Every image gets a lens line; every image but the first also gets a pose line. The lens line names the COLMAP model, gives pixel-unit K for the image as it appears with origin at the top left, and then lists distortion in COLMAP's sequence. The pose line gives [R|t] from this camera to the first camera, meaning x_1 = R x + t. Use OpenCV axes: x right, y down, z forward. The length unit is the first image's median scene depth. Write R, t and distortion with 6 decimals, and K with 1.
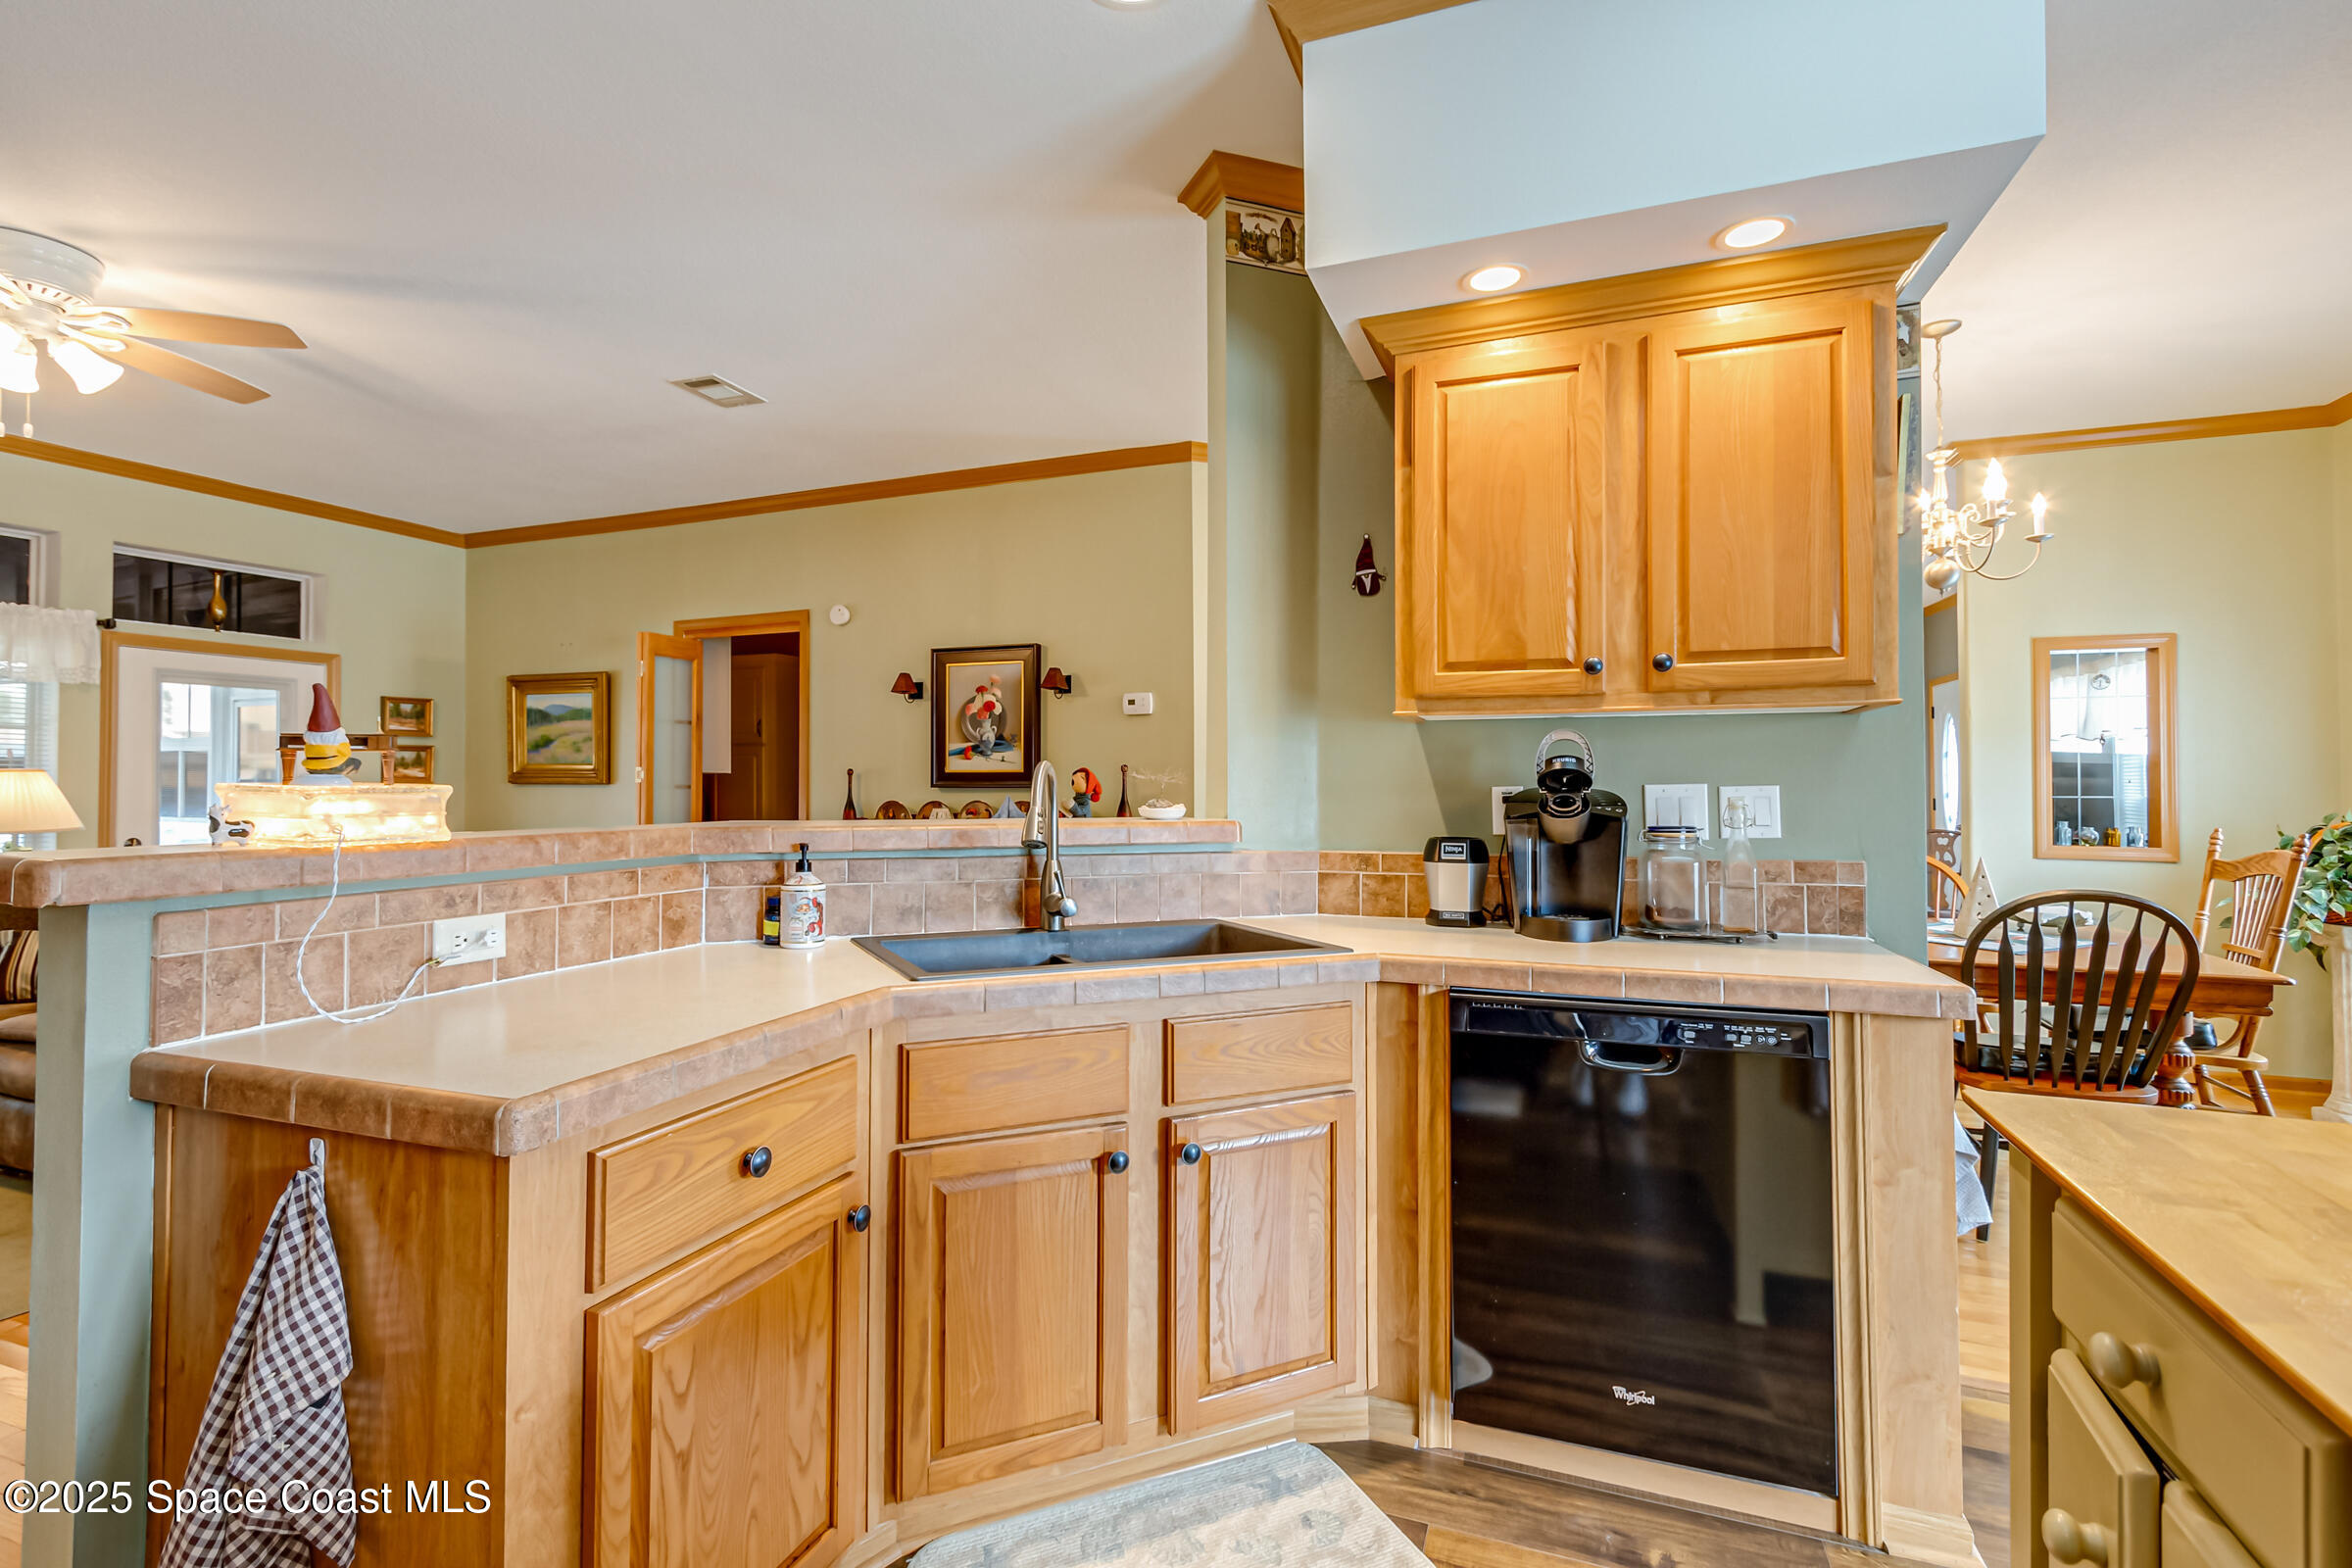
lens RADIAL K [[1082.4, 0, 1166.0], [0, 1082.4, 773.4], [0, 0, 1]] dist [0.003503, -0.000510]
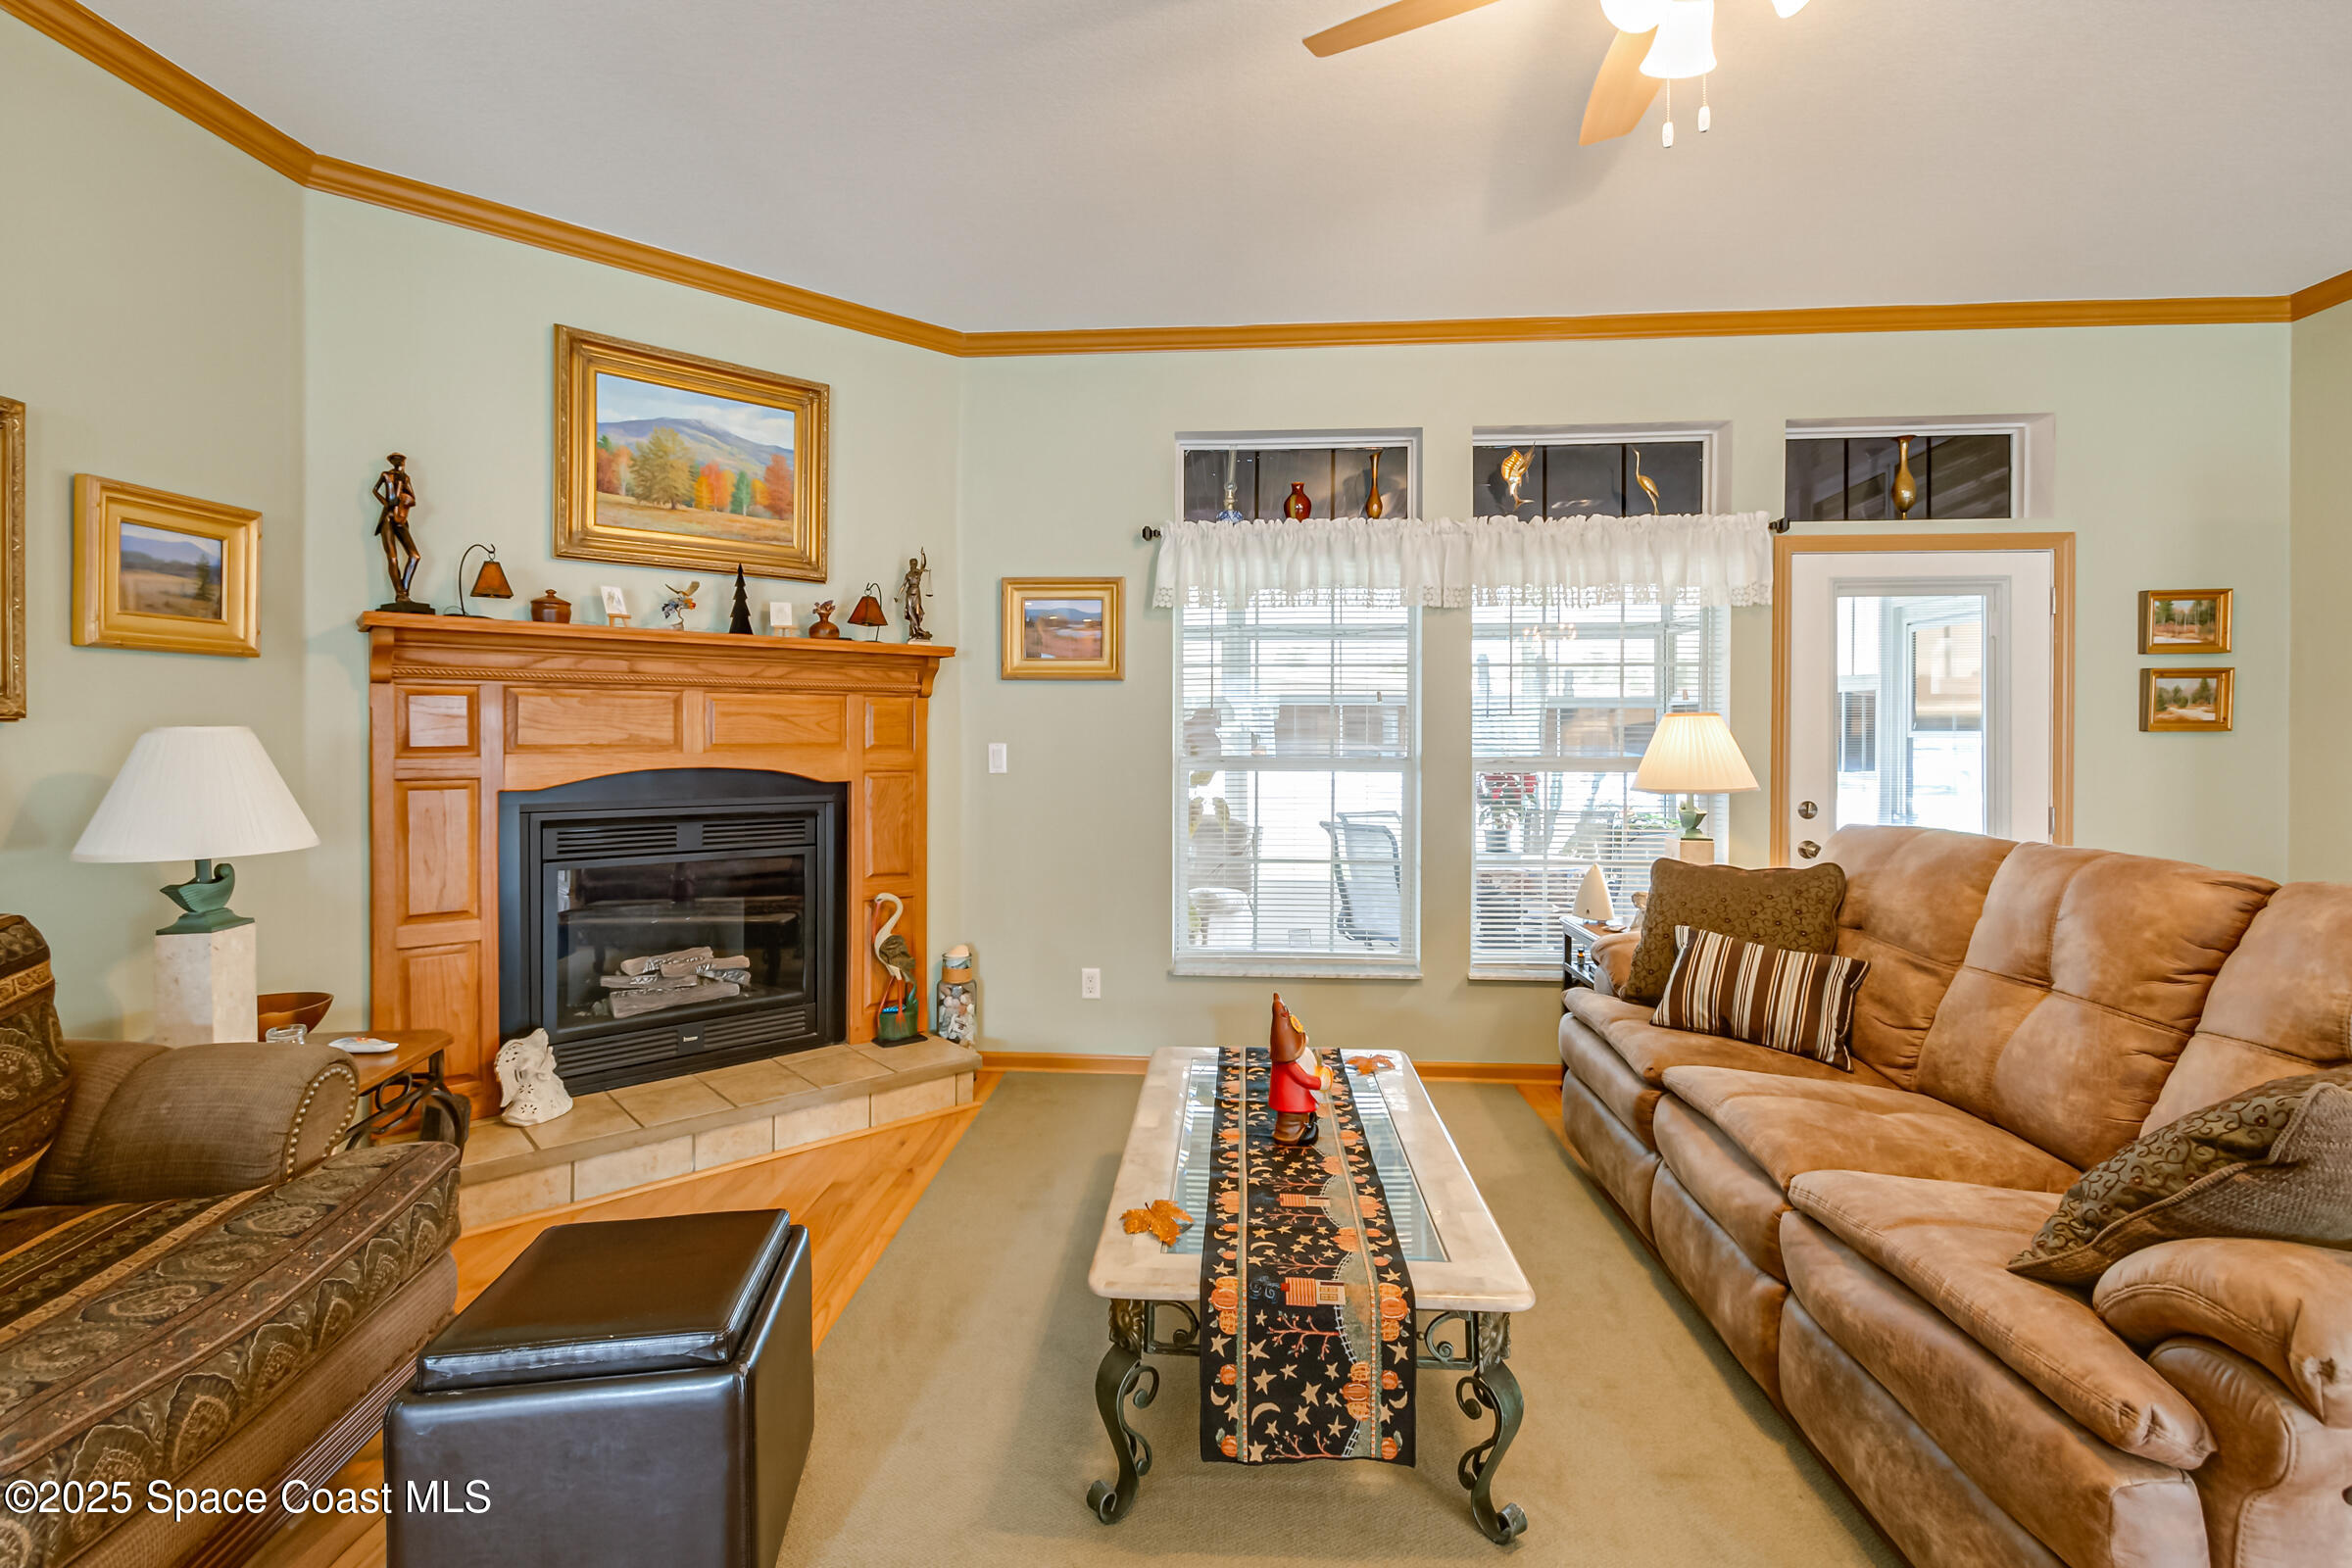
lens RADIAL K [[1082.4, 0, 1159.3], [0, 1082.4, 742.8], [0, 0, 1]] dist [0.003503, -0.000510]
pose [[0.295759, 0.003667, -0.955256, -0.347010], [0.007494, 0.999953, 0.006159, 0.008704], [0.955233, -0.008981, 0.295718, 0.327793]]
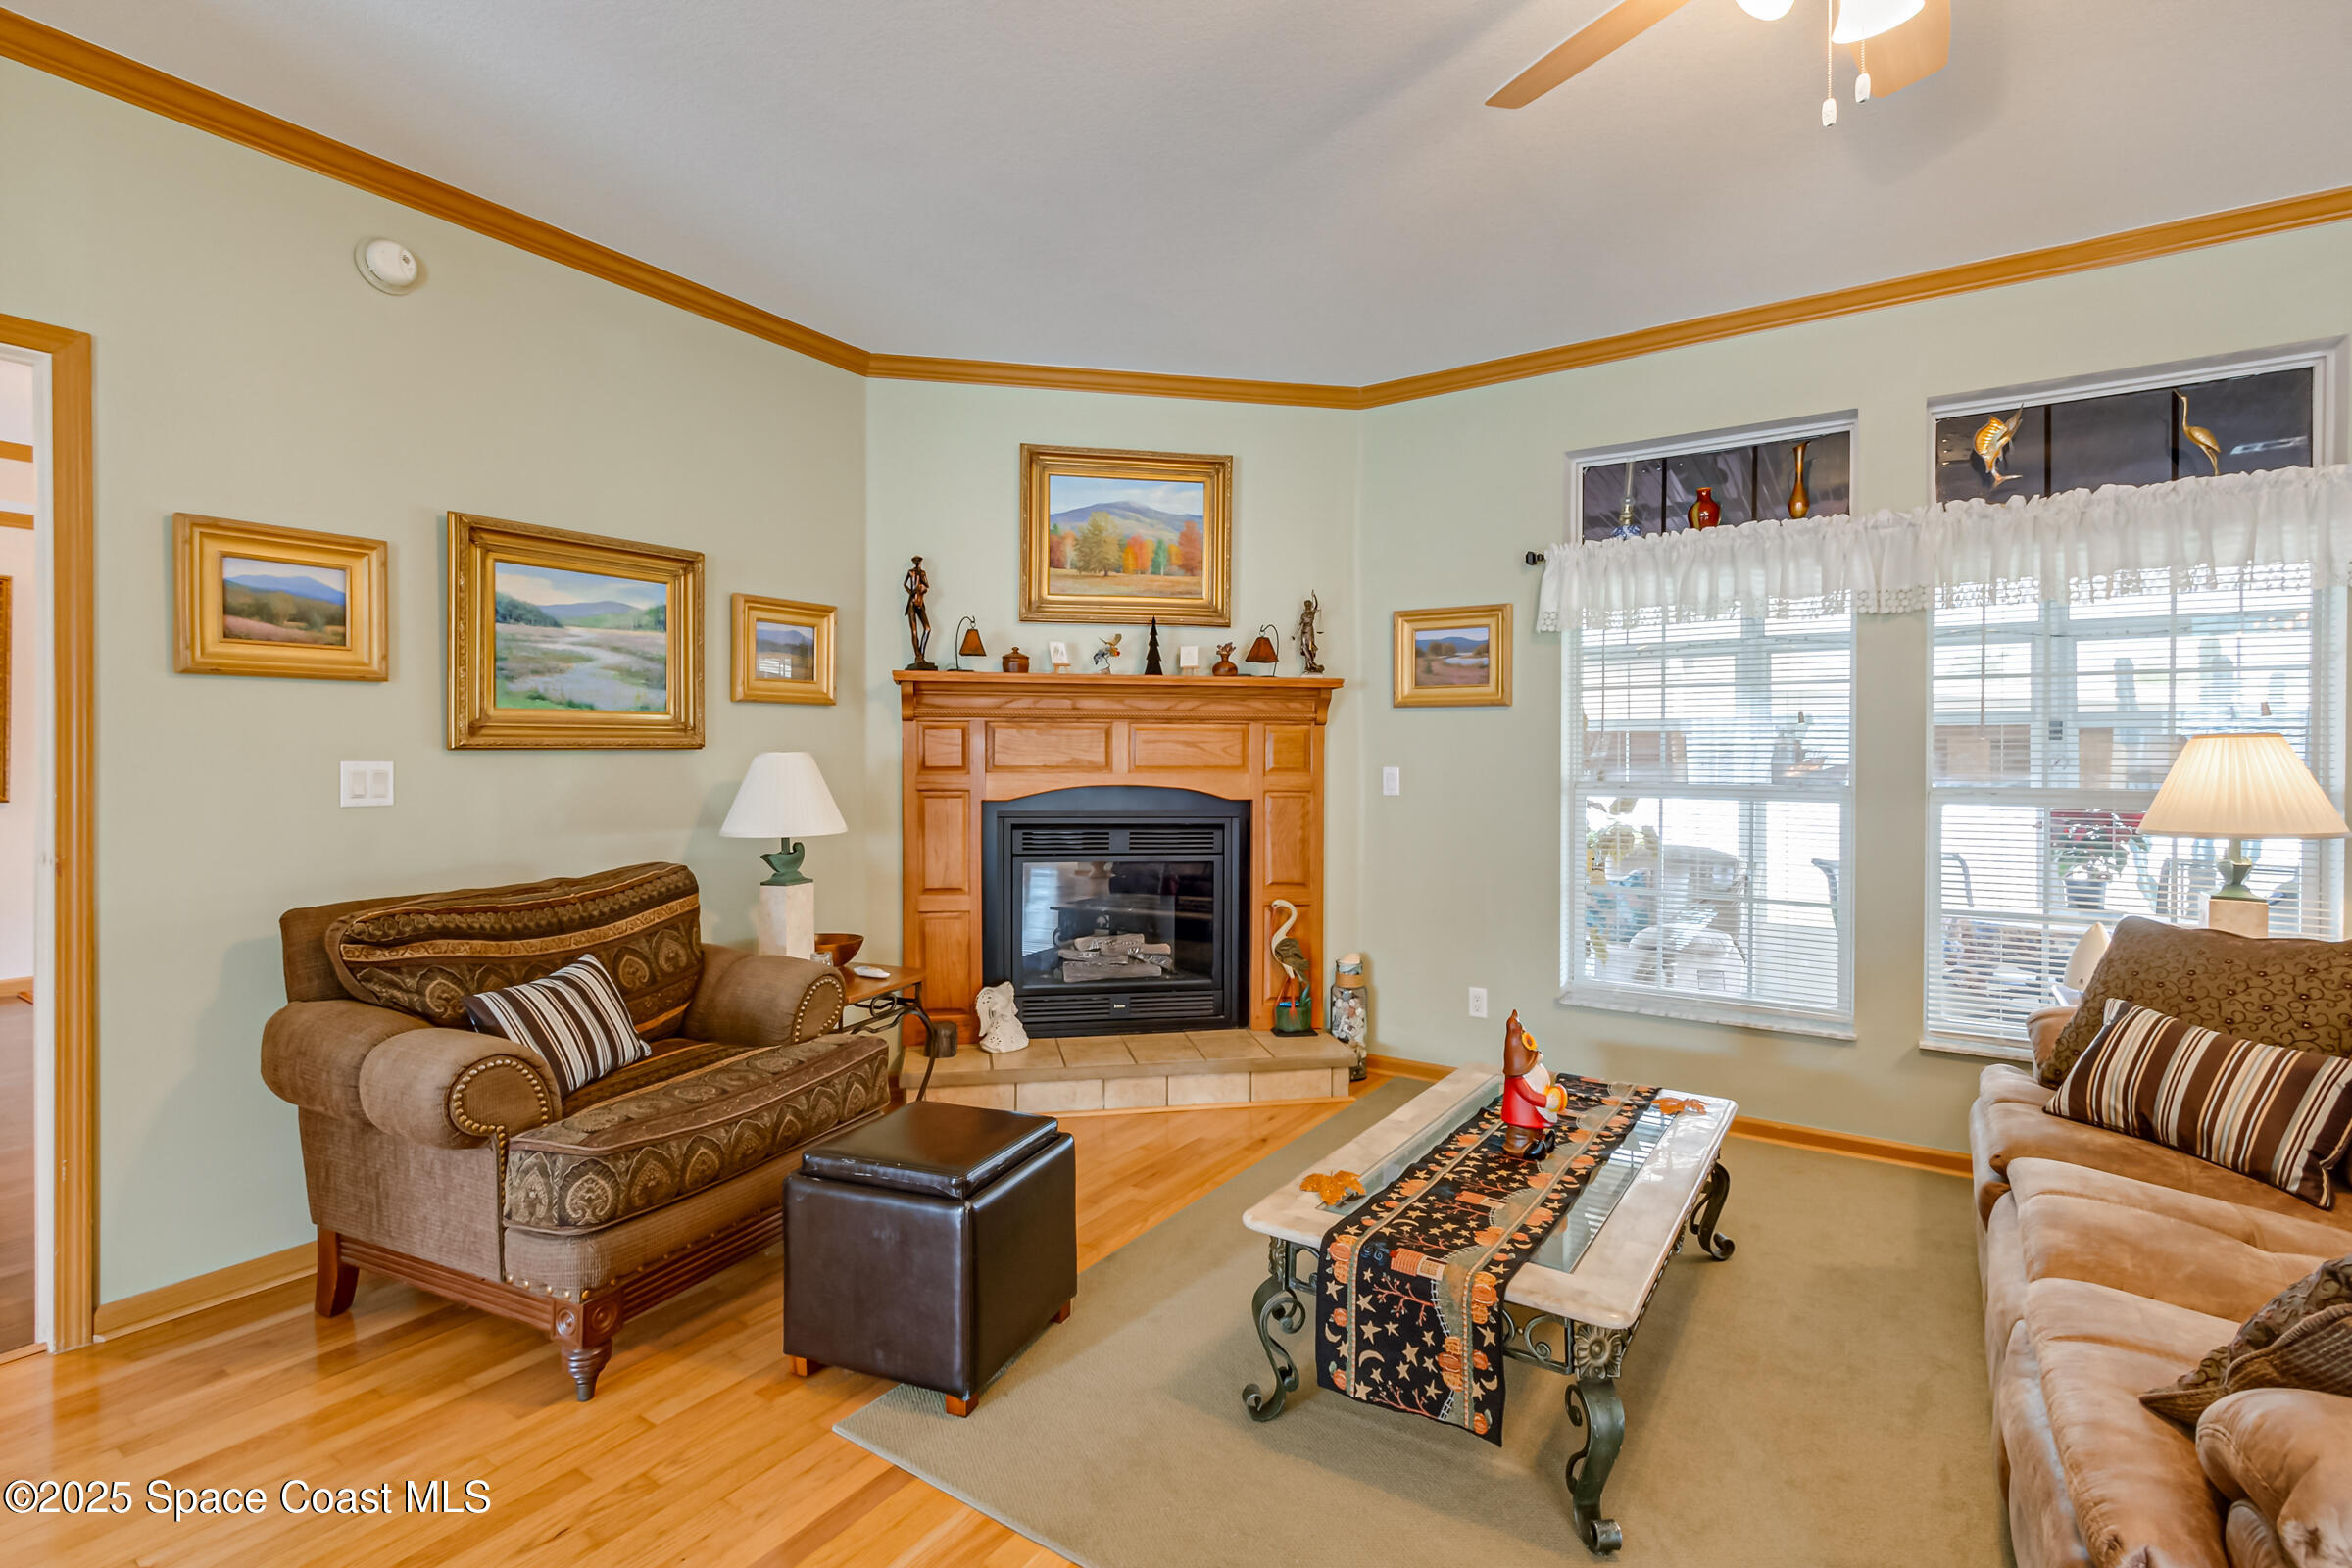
lens RADIAL K [[1082.4, 0, 1160.6], [0, 1082.4, 768.5], [0, 0, 1]] dist [0.003503, -0.000510]
pose [[-0.219235, 0.004750, -0.975661, -0.275554], [0.002871, 0.999987, 0.004223, 0.009979], [0.975668, -0.001875, -0.219246, 0.461963]]
